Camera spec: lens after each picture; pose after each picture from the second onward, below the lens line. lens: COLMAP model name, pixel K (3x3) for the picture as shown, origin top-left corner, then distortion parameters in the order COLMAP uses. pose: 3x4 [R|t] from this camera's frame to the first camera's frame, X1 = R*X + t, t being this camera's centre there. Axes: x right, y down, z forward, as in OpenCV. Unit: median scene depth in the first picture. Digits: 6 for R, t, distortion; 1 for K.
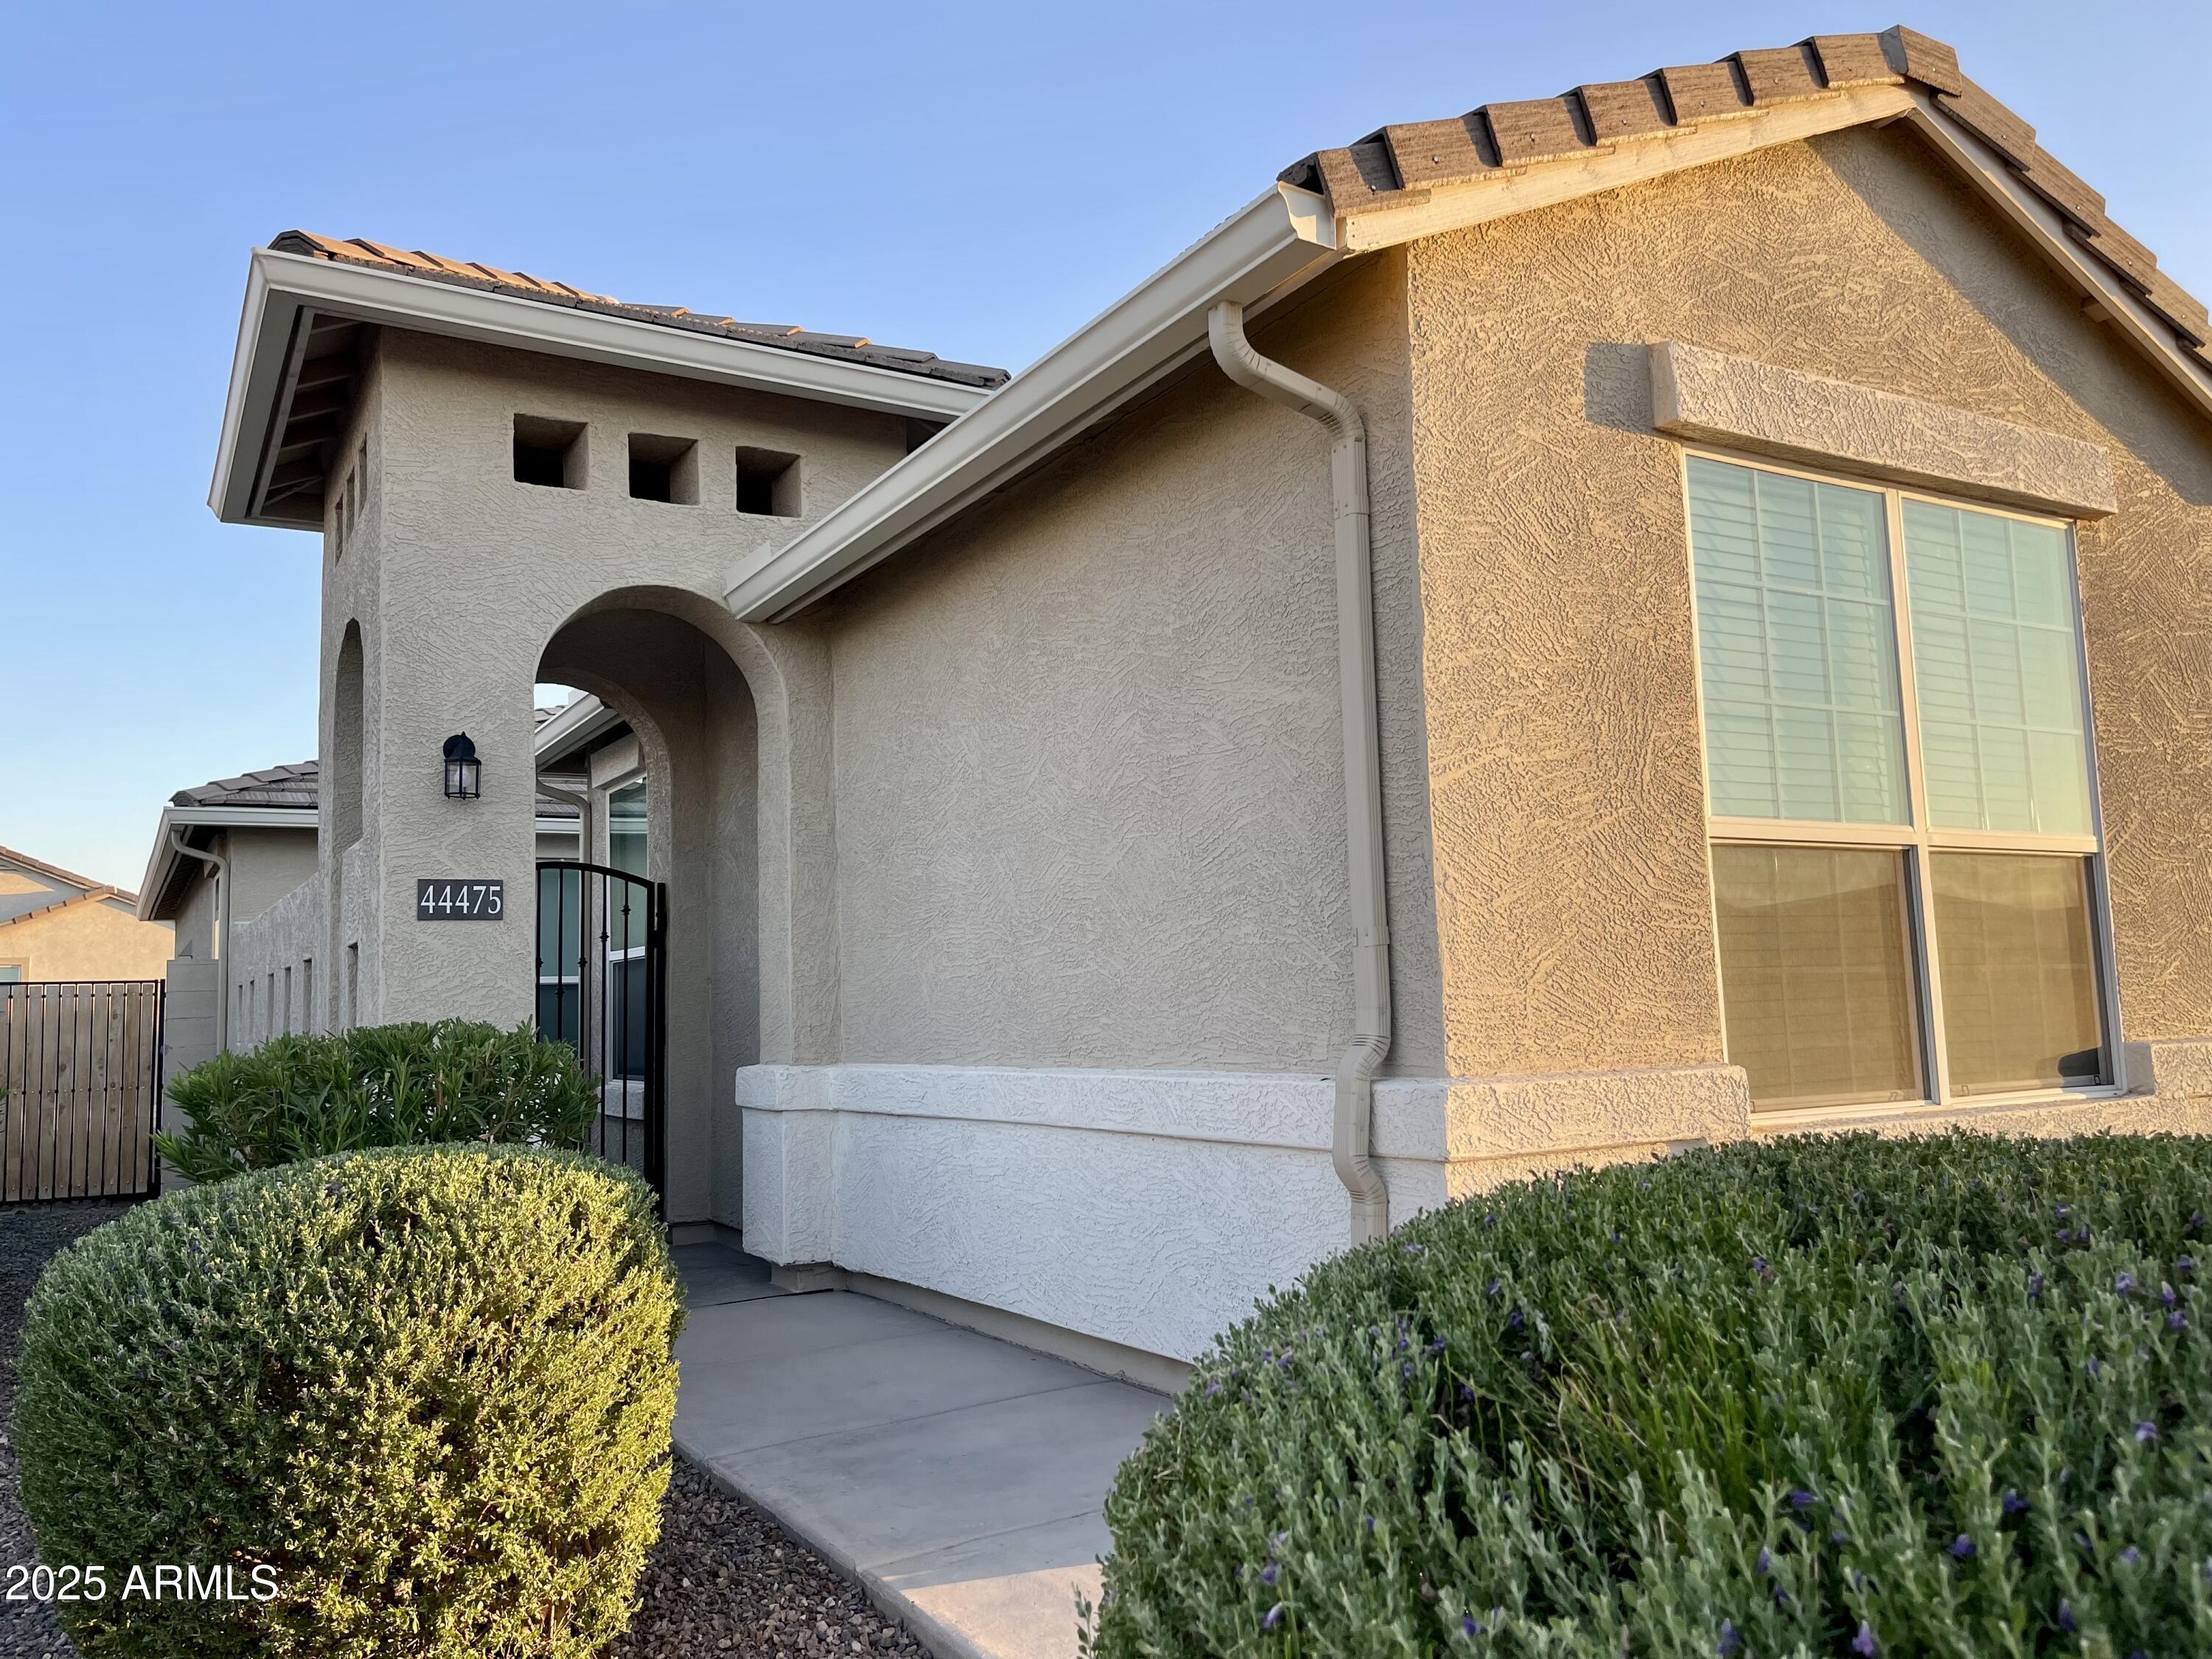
lens RADIAL K [[1696.0, 0, 1106.0], [0, 1696.0, 829.5], [0, 0, 1]] dist [0.006982, -0.000509]
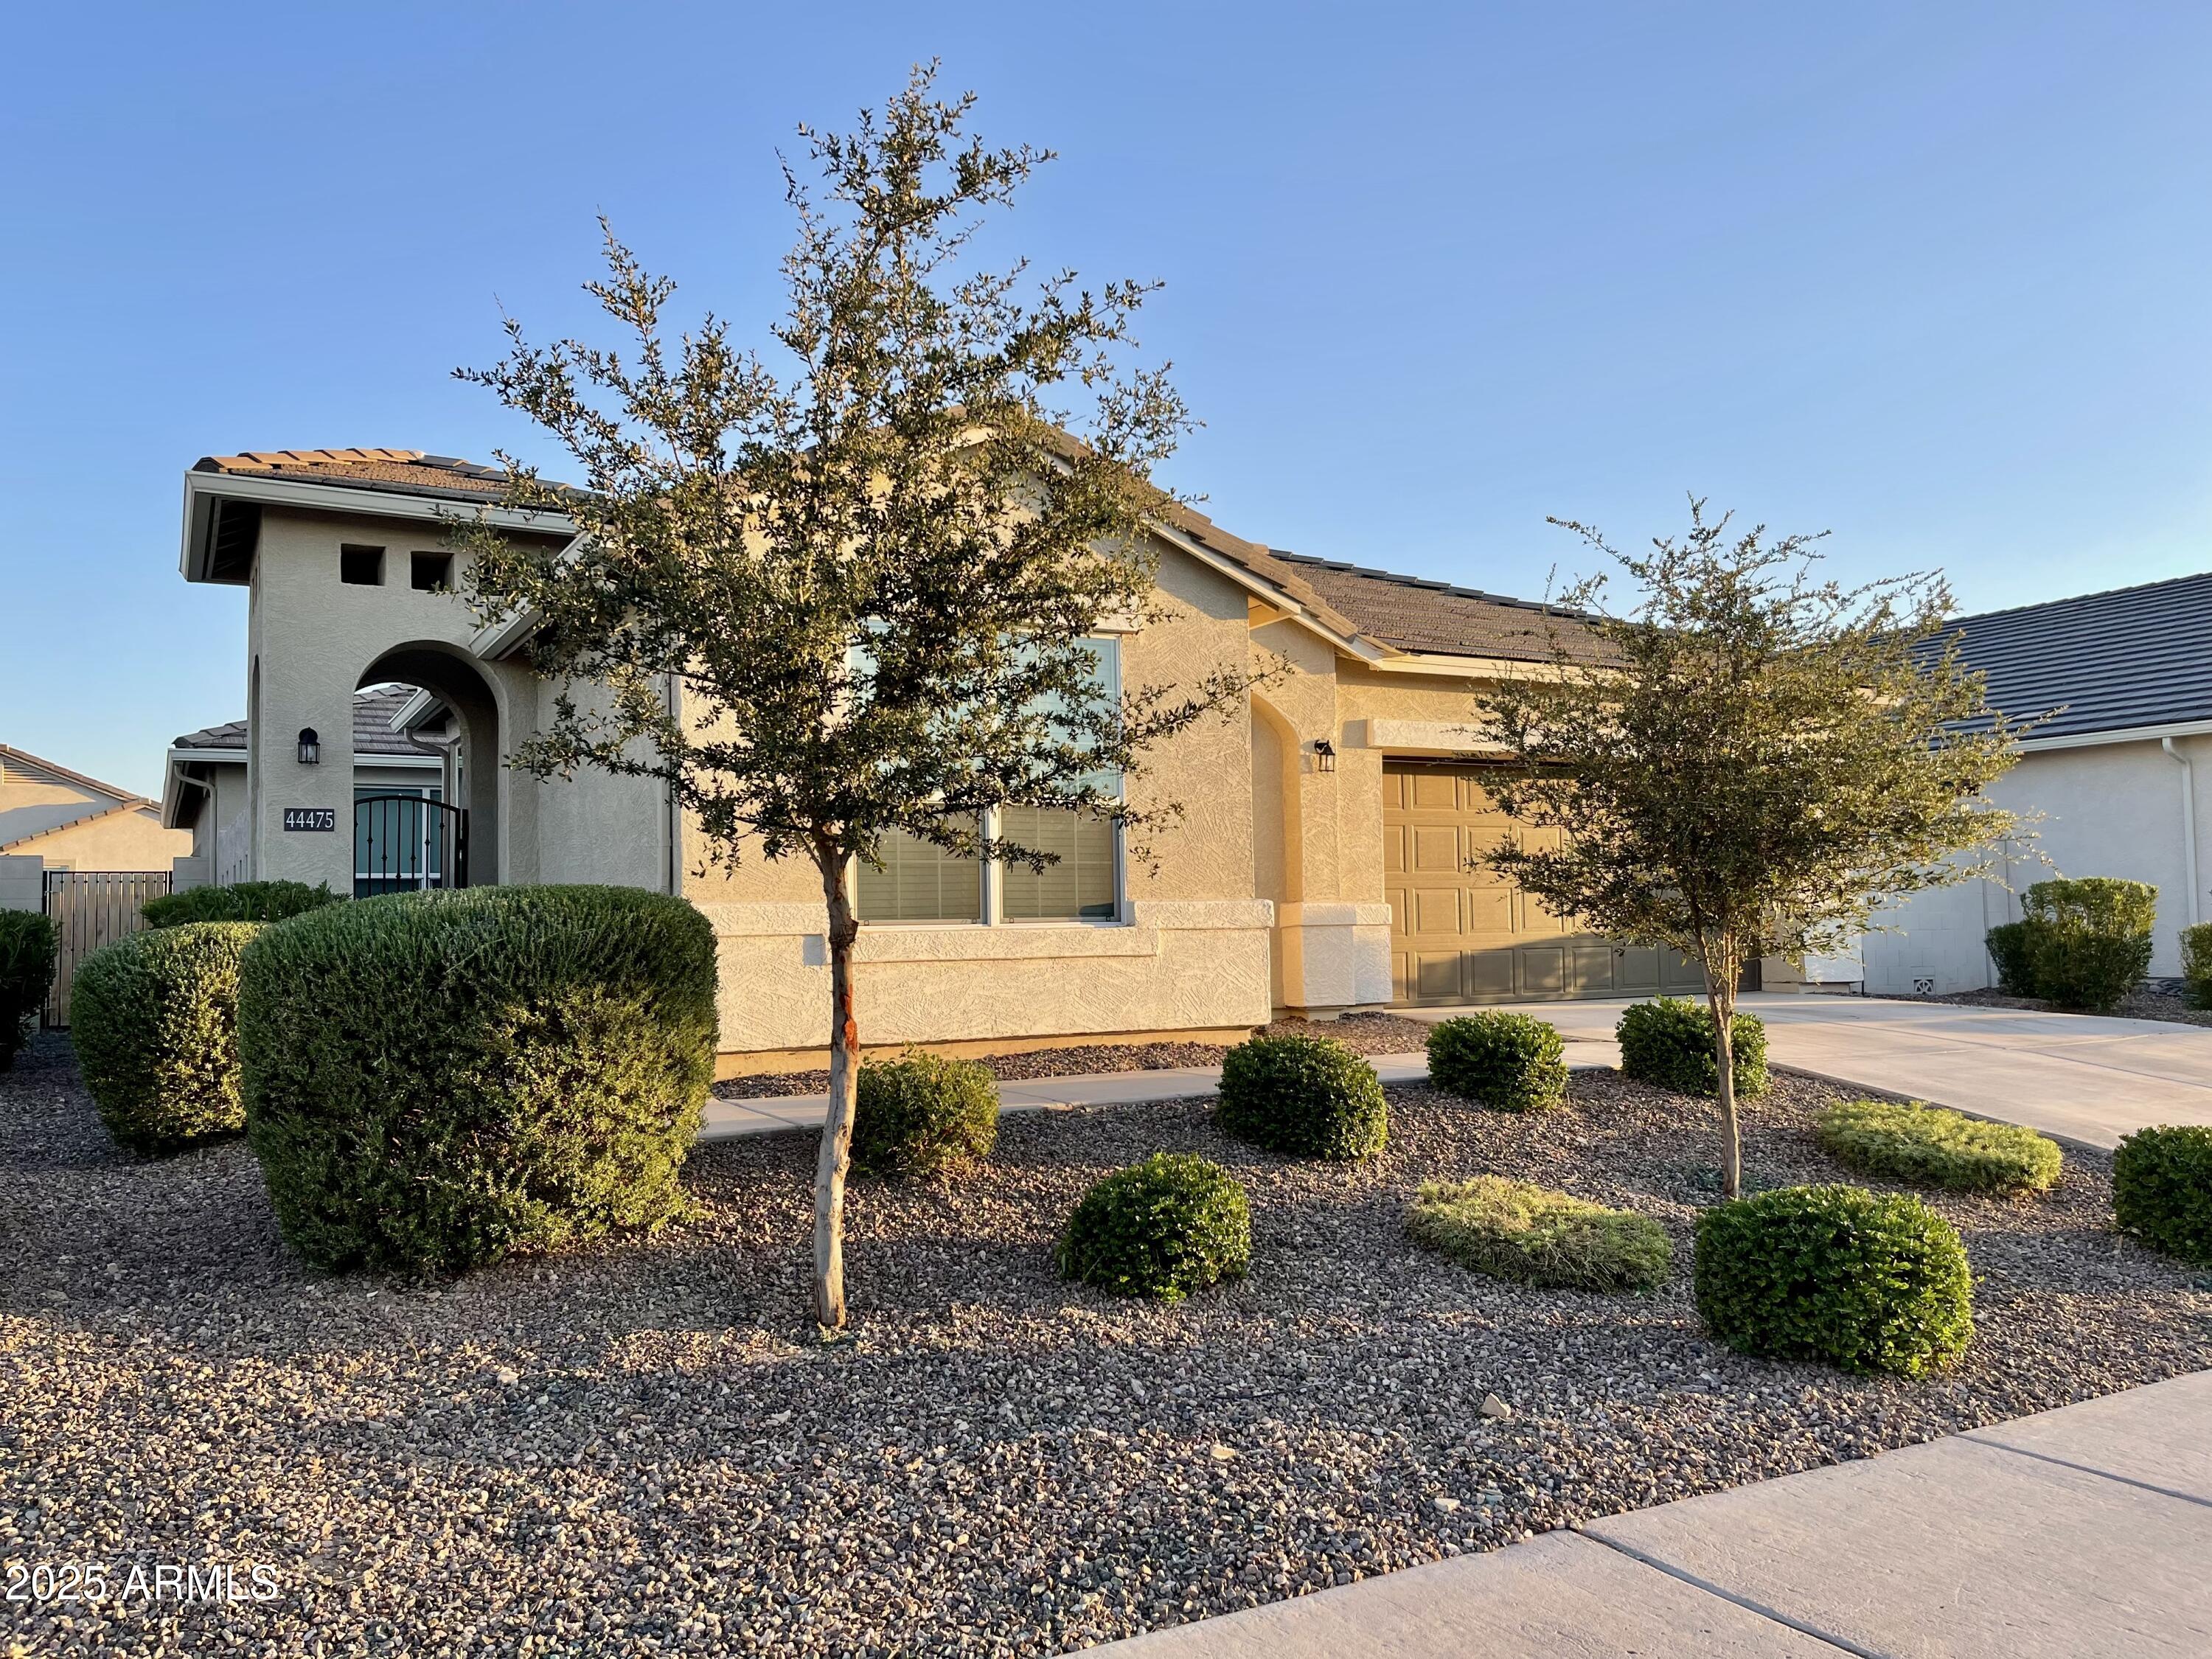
lens RADIAL K [[1687.0, 0, 1106.0], [0, 1687.0, 829.5], [0, 0, 1]] dist [0.014479, 0.001759]
pose [[0.999788, 0.009874, -0.018080, 0.499109], [-0.008974, 0.998750, 0.049163, -0.044365], [0.018543, -0.048991, 0.998627, -0.783667]]
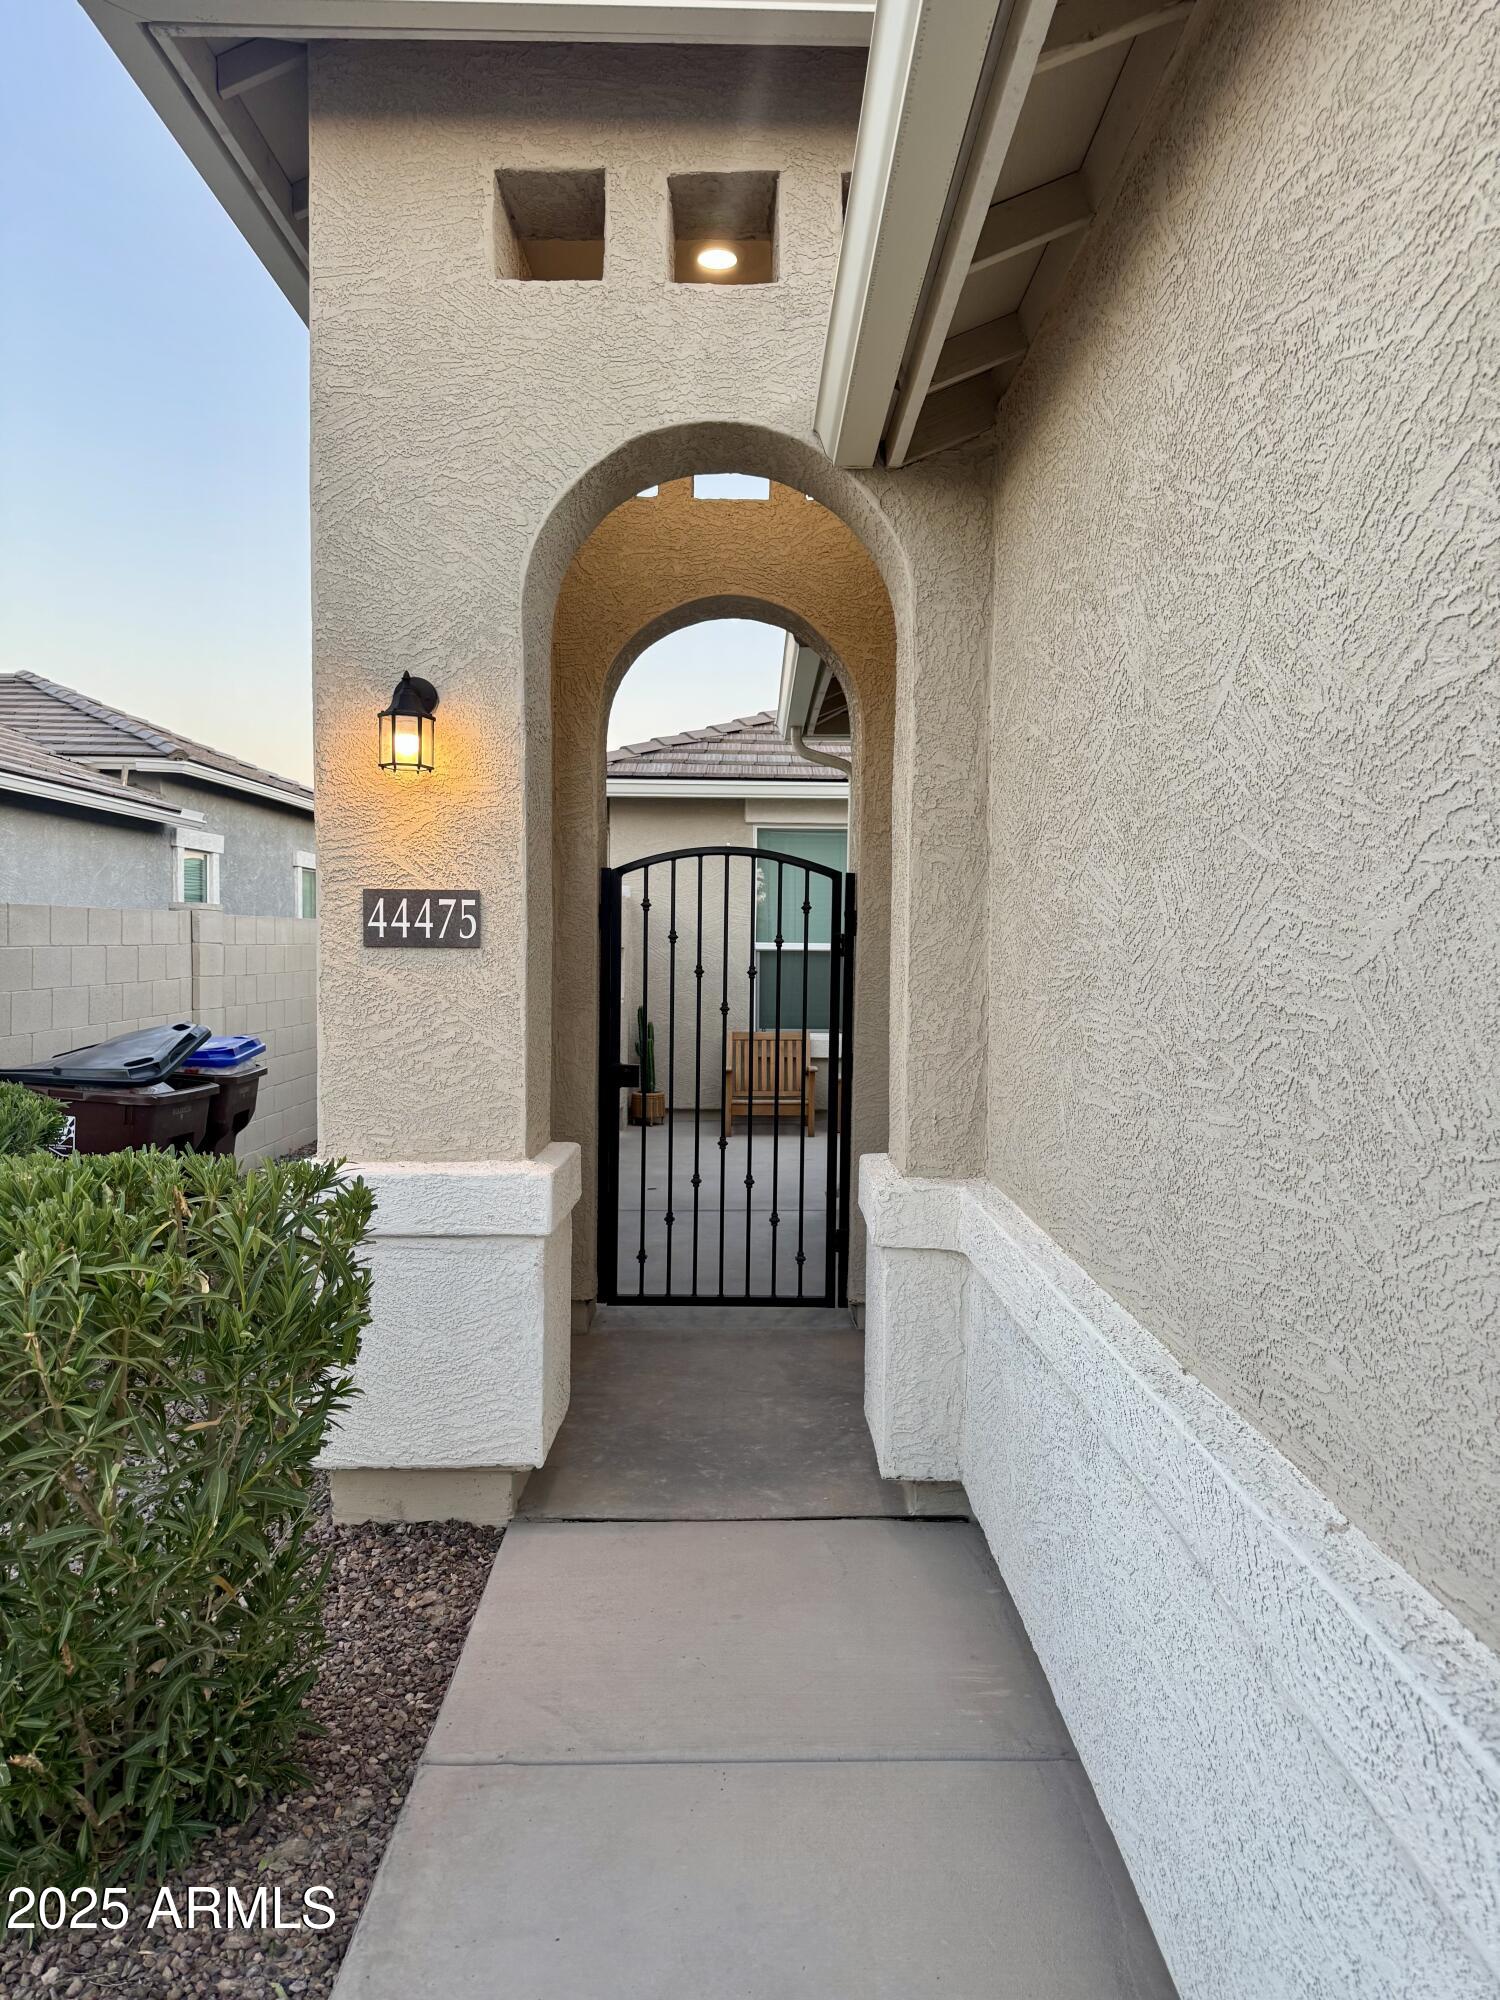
lens RADIAL K [[1408.3, 0, 745.1], [0, 1408.3, 1025.7], [0, 0, 1]] dist [0.062413, -0.123428]
pose [[0.865565, 0.066735, -0.496330, 0.028304], [0.018021, 0.986289, 0.164041, -0.008317], [0.500473, -0.150933, 0.852494, 0.556223]]
